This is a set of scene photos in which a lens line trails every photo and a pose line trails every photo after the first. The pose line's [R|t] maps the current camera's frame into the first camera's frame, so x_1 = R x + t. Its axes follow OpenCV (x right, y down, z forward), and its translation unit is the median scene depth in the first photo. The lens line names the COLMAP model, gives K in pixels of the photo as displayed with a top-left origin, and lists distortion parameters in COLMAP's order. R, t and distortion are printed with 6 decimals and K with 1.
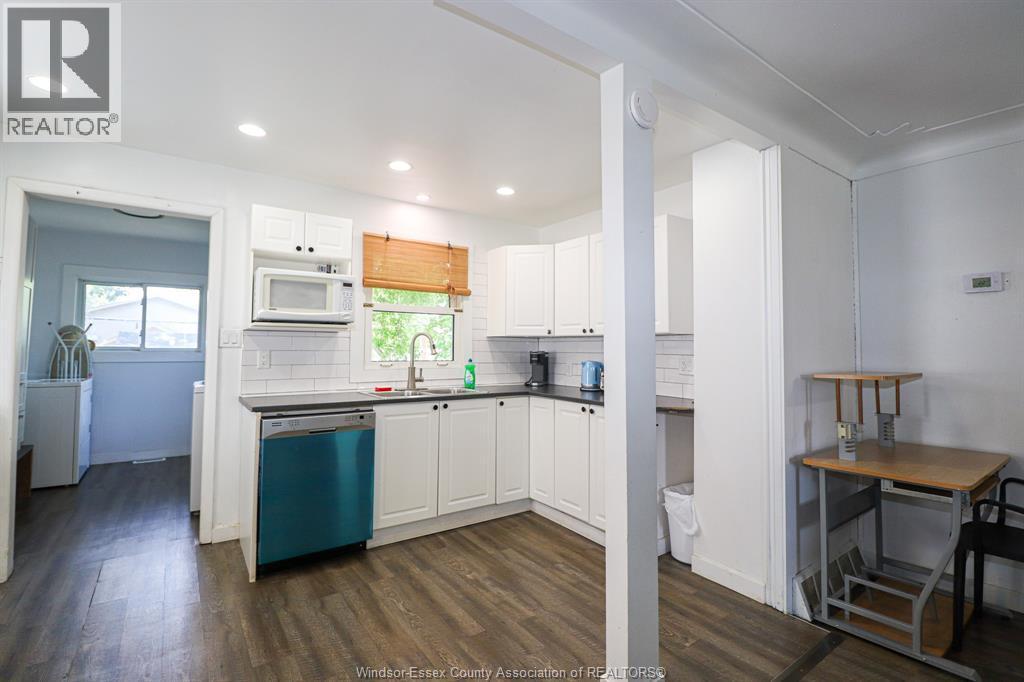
lens RADIAL K [[474.9, 0, 521.5], [0, 474.9, 326.7], [0, 0, 1]] dist [-0.002717, -0.007747]
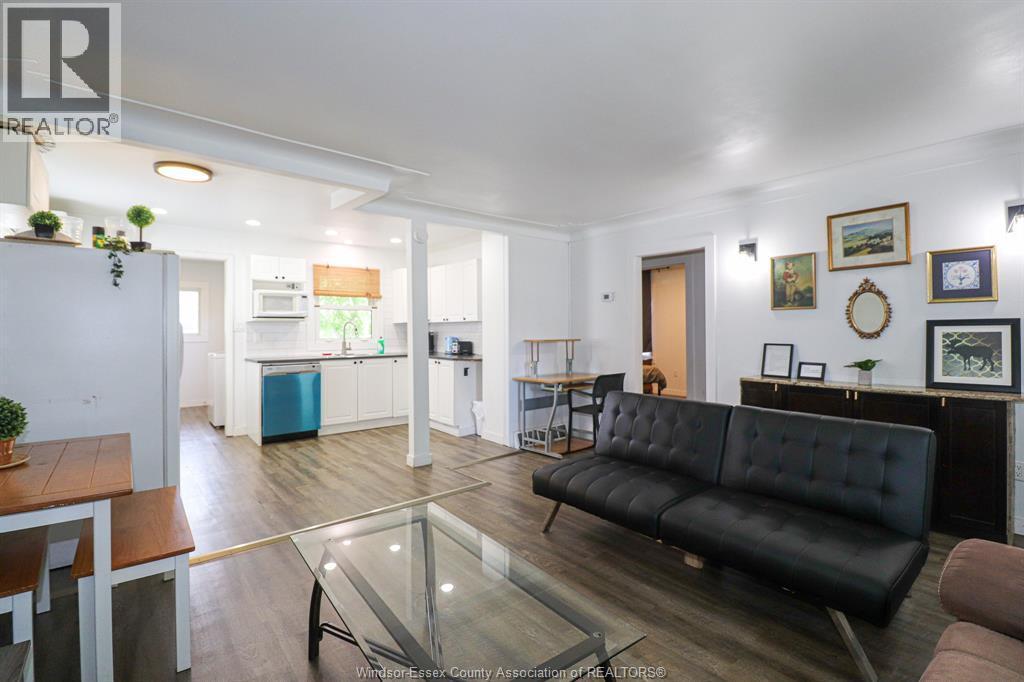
lens RADIAL K [[474.9, 0, 520.4], [0, 474.9, 326.2], [0, 0, 1]] dist [-0.002717, -0.007747]
pose [[0.997574, -0.012563, 0.068471, 0.300969], [0.010034, 0.999259, 0.037152, -0.030034], [-0.068887, -0.036375, 0.996961, -0.788107]]
